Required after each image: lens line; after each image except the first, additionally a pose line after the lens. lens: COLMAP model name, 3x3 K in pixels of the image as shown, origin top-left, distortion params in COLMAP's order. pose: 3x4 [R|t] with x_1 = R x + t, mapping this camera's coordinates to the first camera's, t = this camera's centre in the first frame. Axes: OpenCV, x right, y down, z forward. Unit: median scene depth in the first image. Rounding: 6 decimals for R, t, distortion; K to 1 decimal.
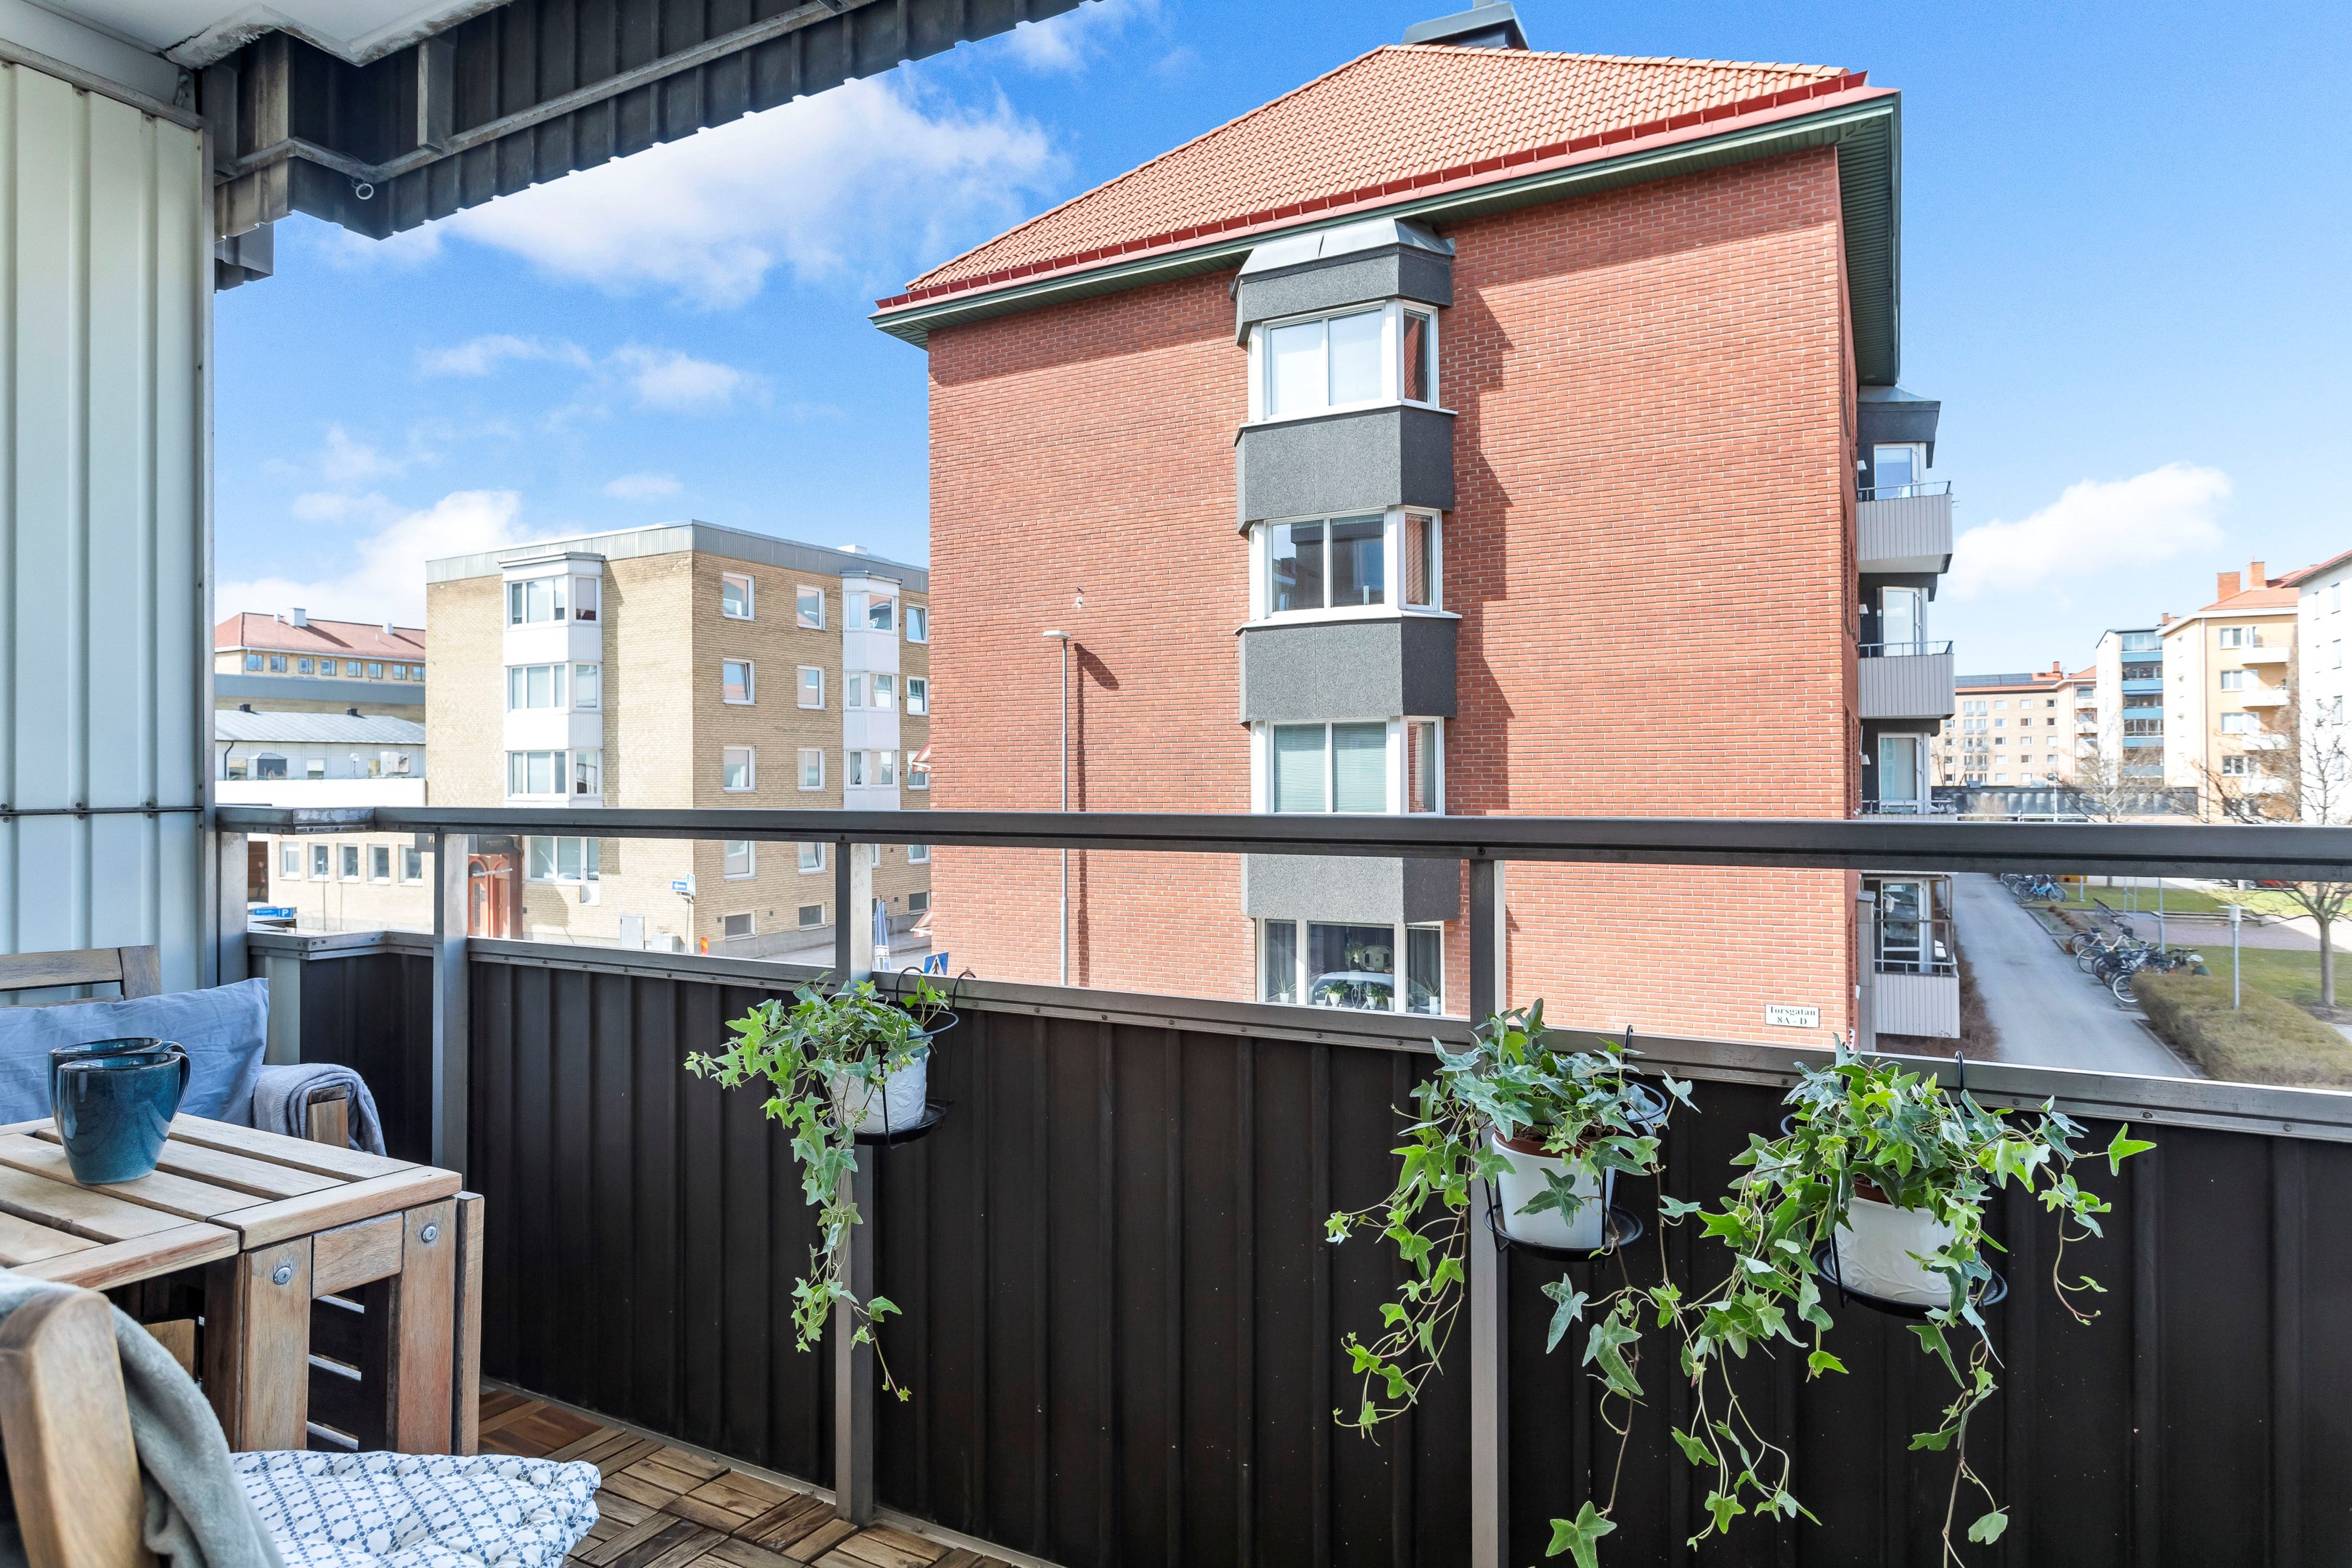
lens RADIAL K [[1419.0, 0, 1062.2], [0, 1419.0, 758.4], [0, 0, 1]] dist [-0.003226, 0.002253]
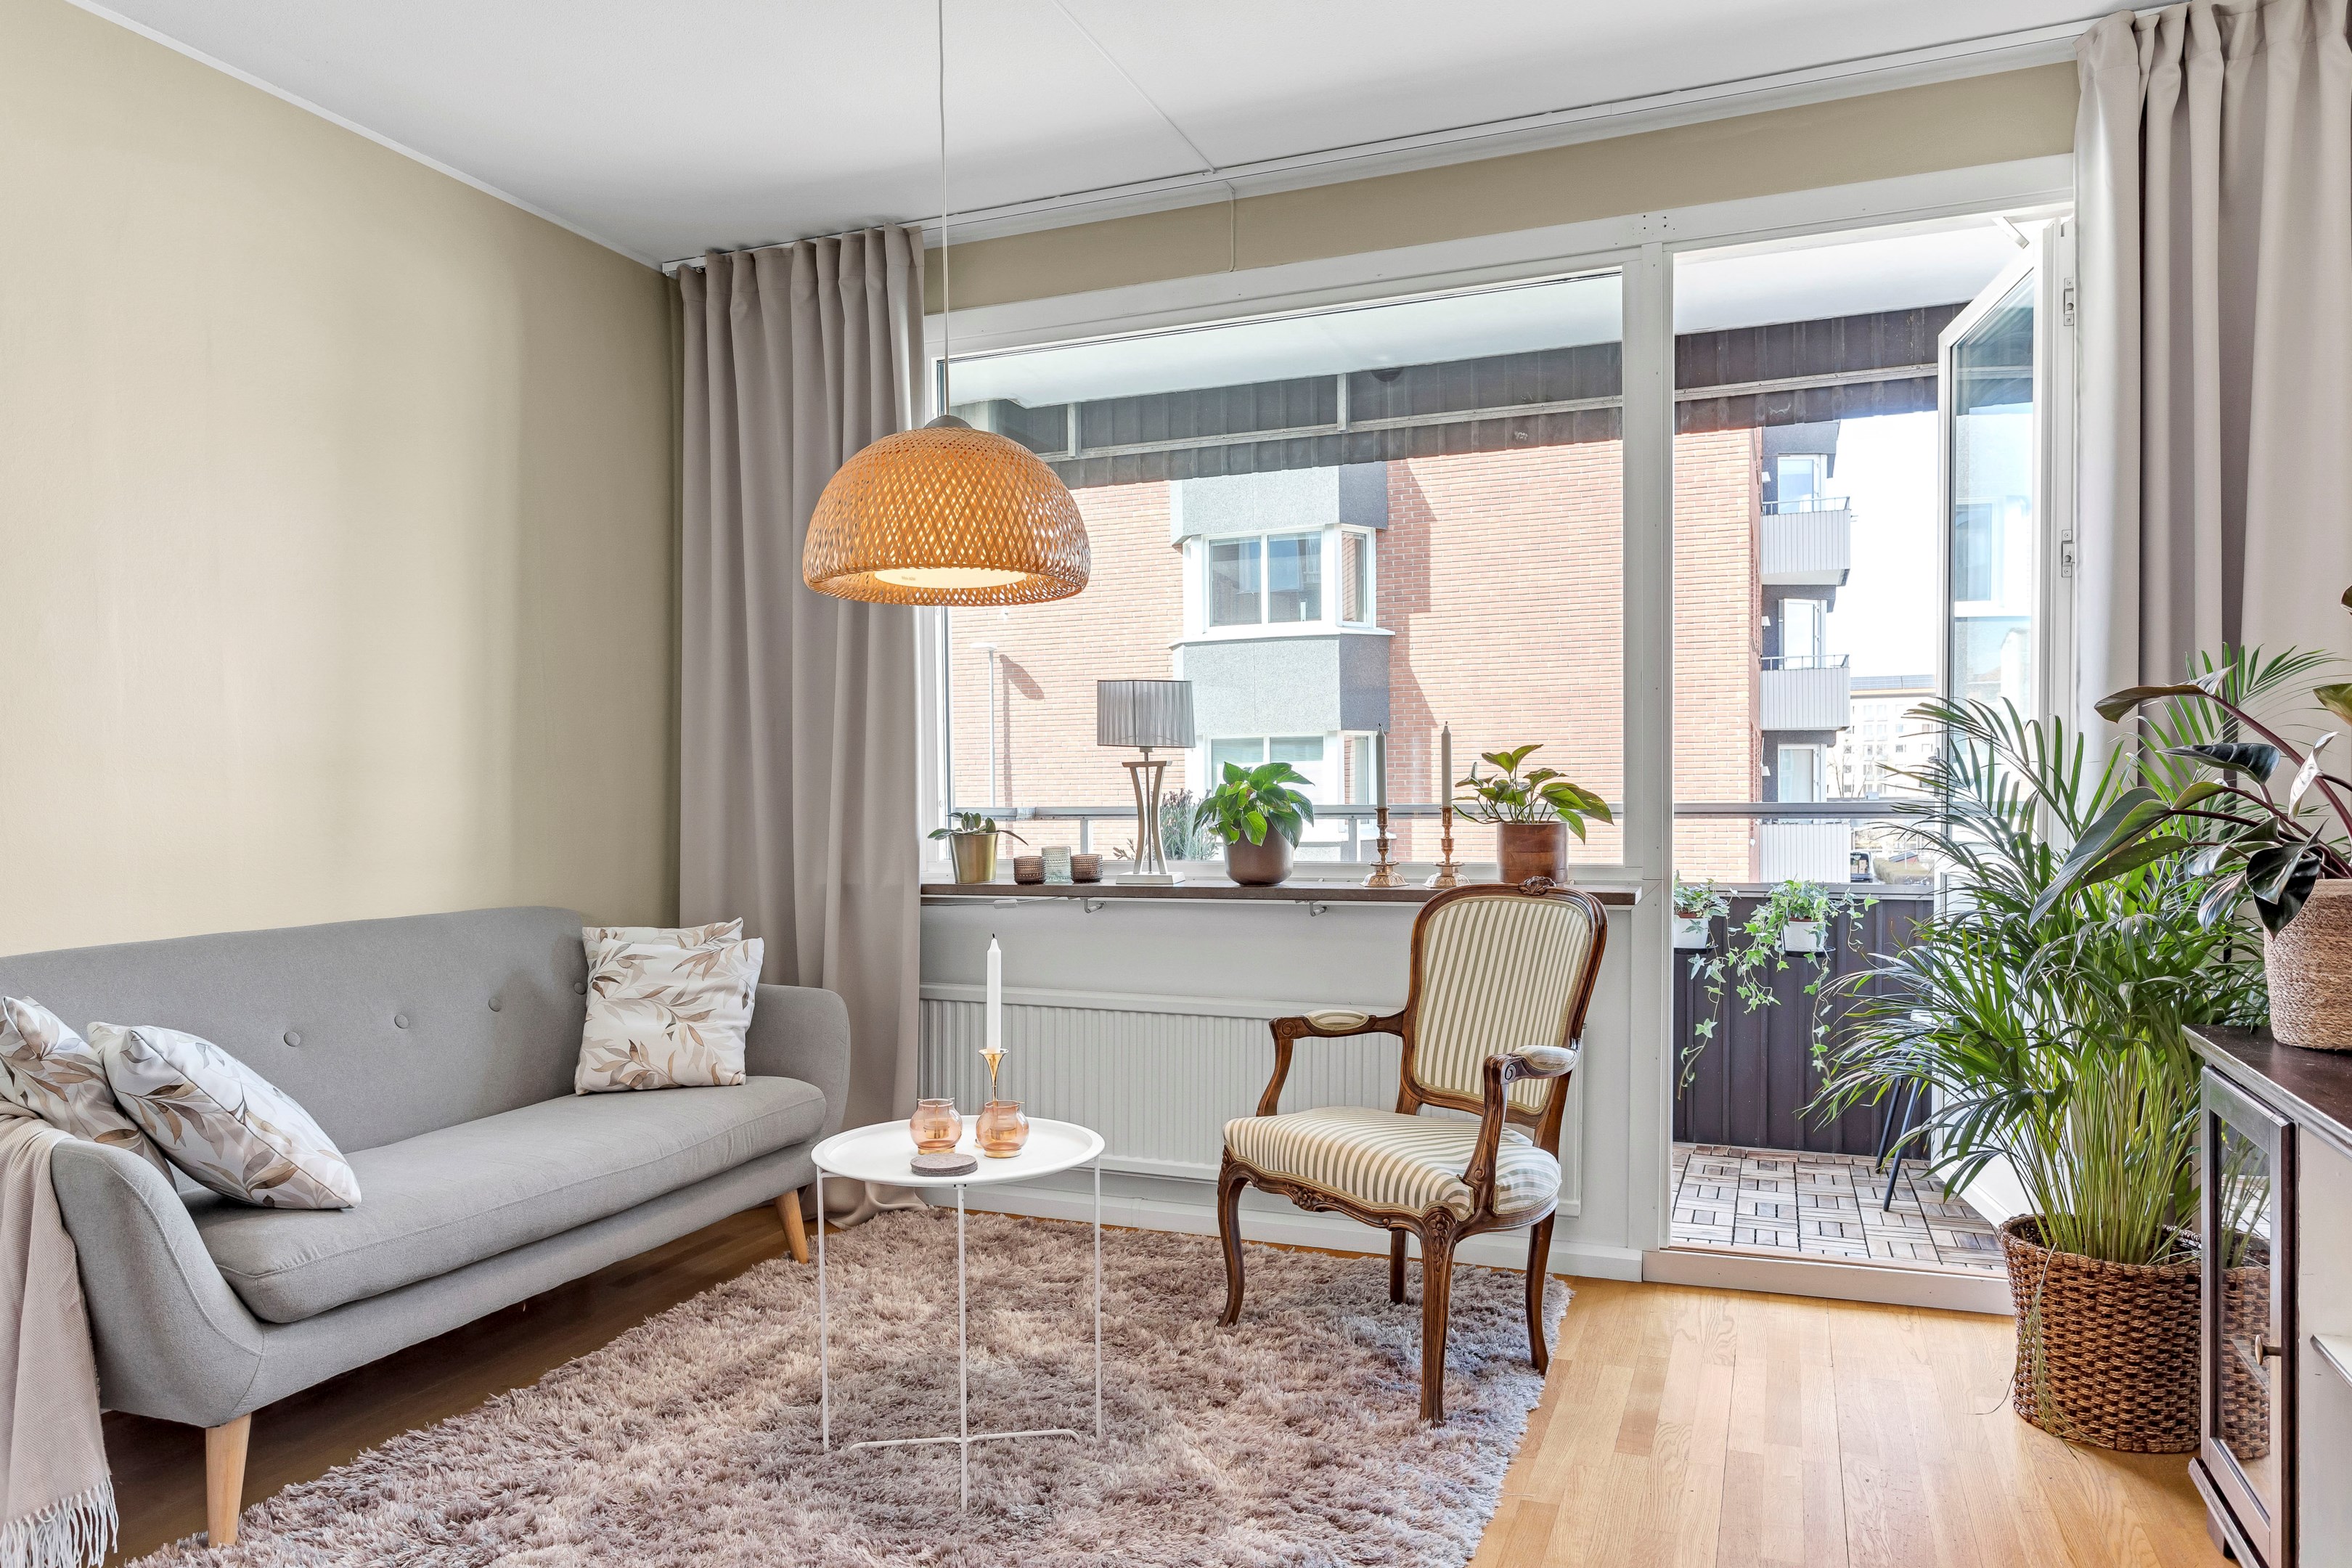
lens RADIAL K [[1658.6, 0, 1037.7], [0, 1658.6, 825.5], [0, 0, 1]] dist [0.001438, 0.003816]
pose [[0.994524, -0.006721, 0.104297, -0.086096], [0.003252, 0.999437, 0.033398, -0.001781], [-0.104463, -0.032876, 0.993985, -0.143880]]
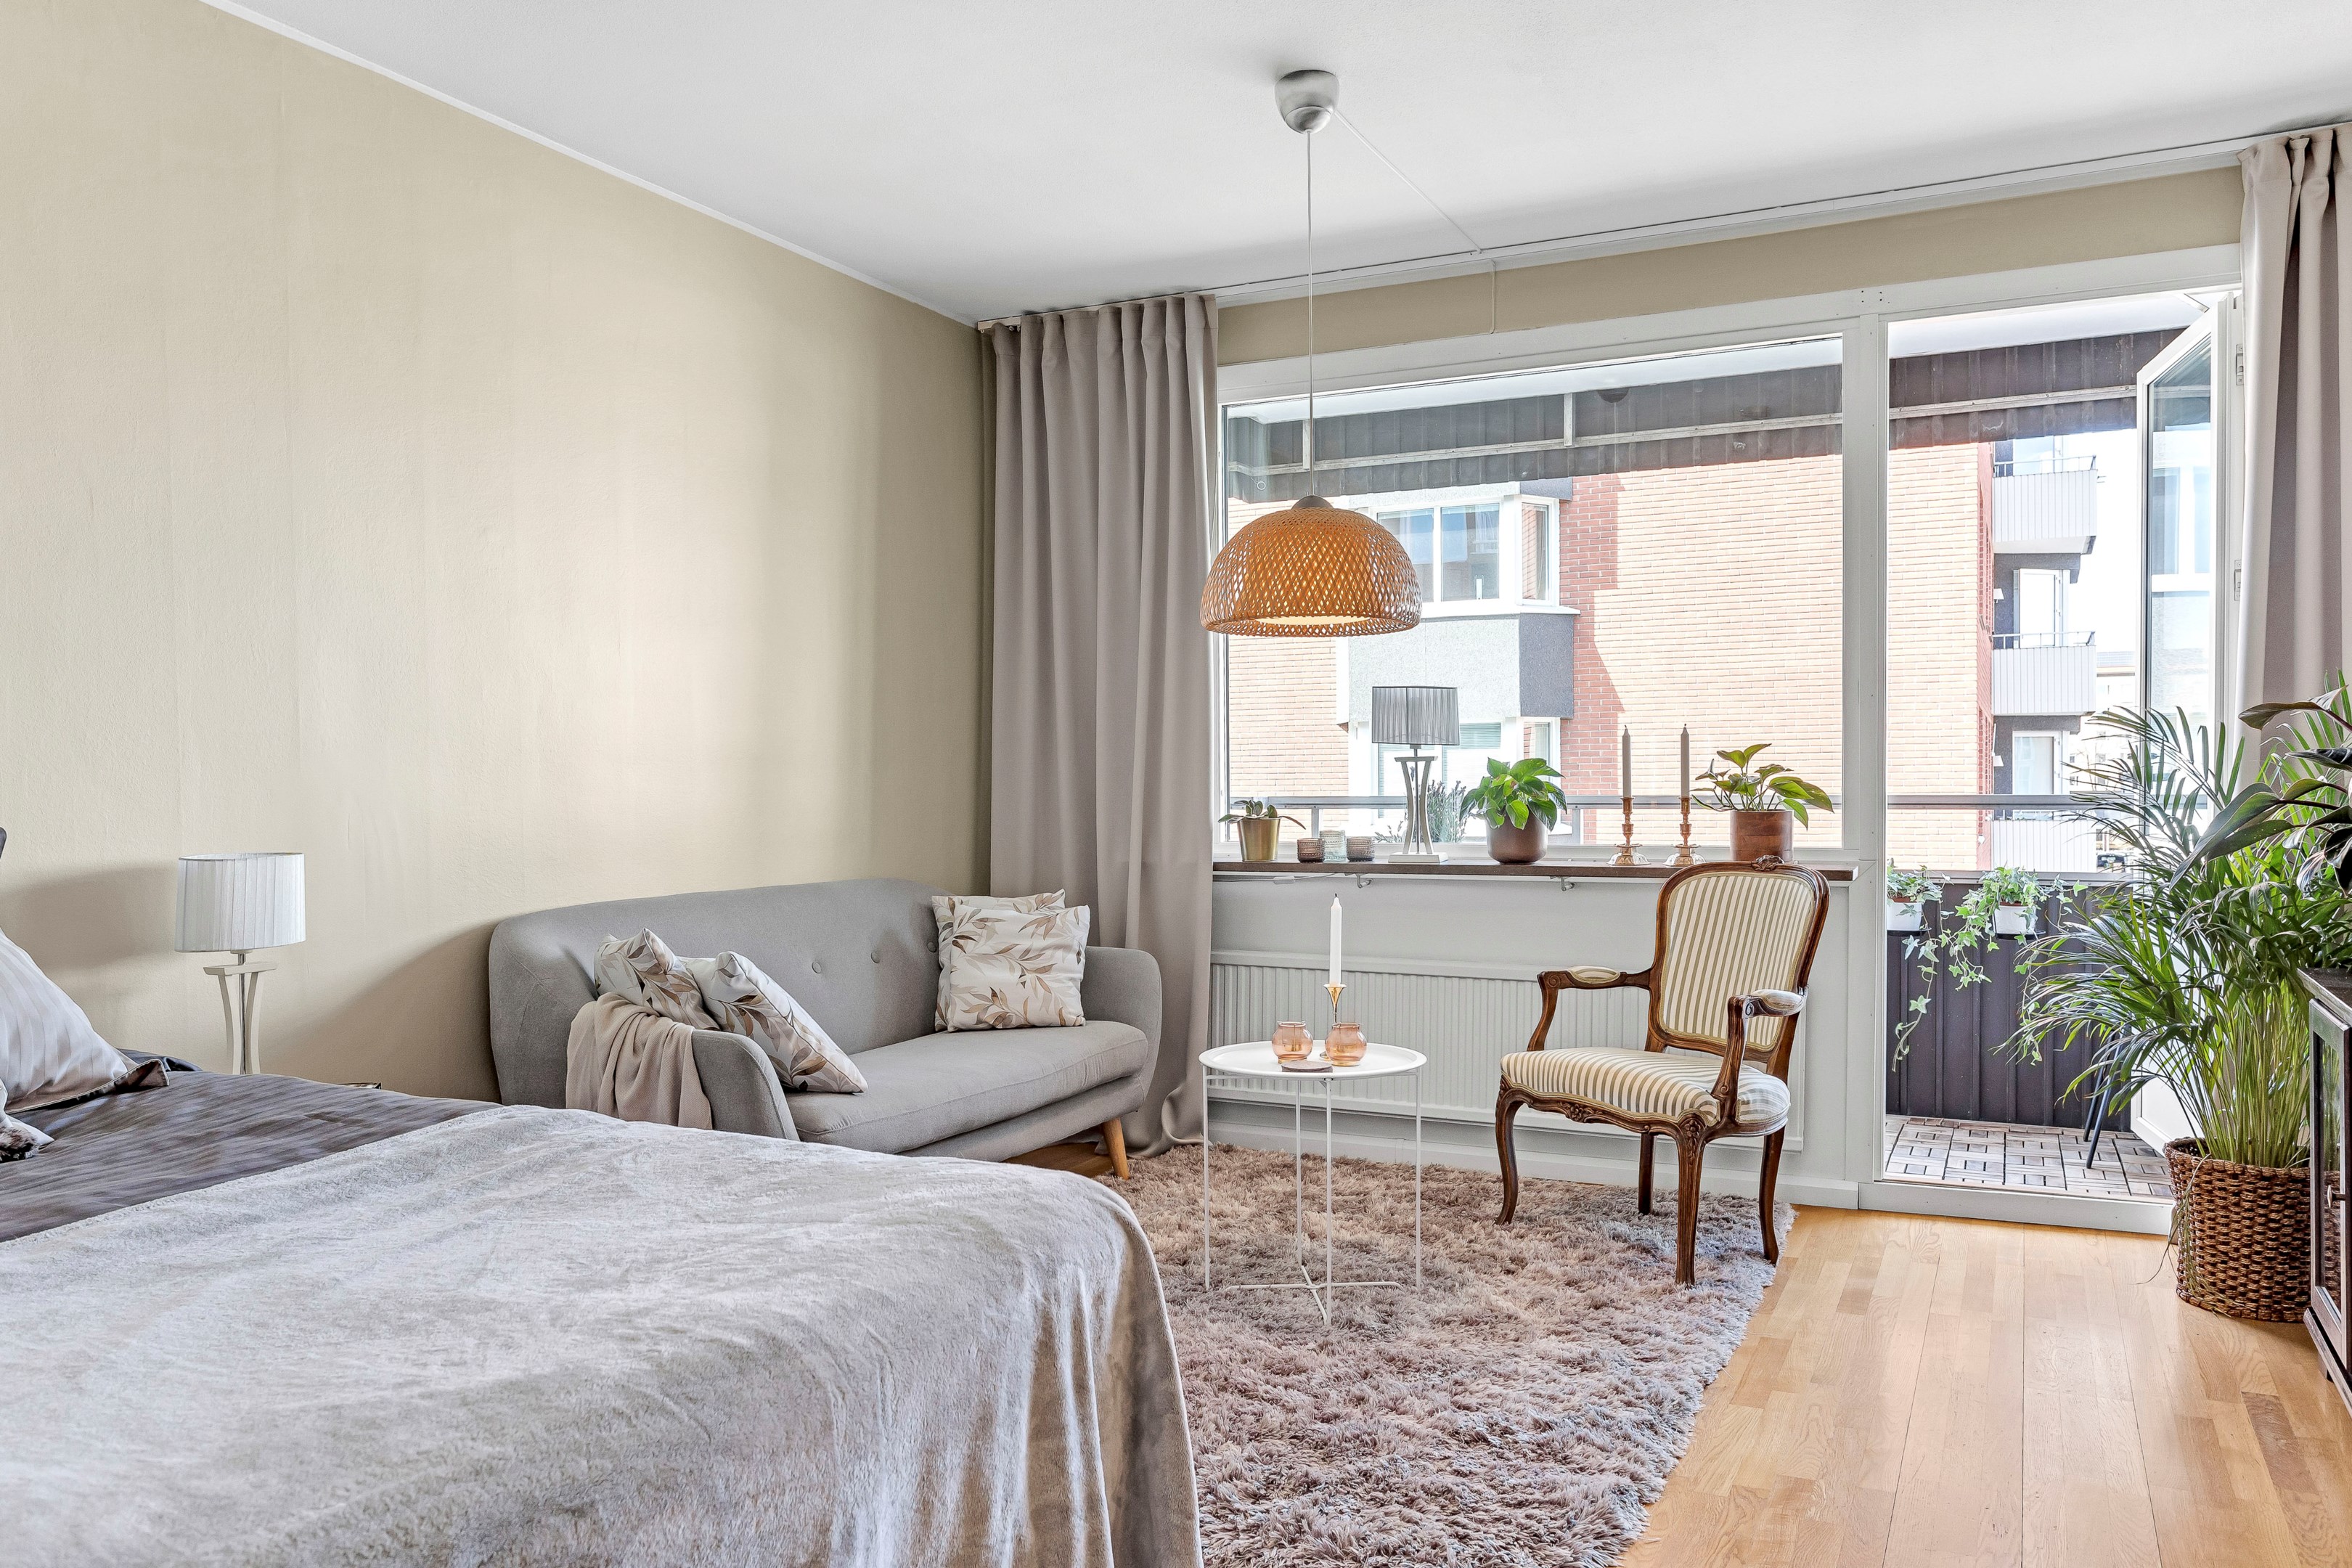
lens RADIAL K [[1838.3, 0, 1016.1], [0, 1838.3, 808.8], [0, 0, 1]] dist [0.008898, 0.001974]
pose [[0.999644, -0.001895, 0.026625, -0.109862], [0.001149, 0.999607, 0.027994, -0.002585], [-0.026668, -0.027954, 0.999253, -0.191660]]
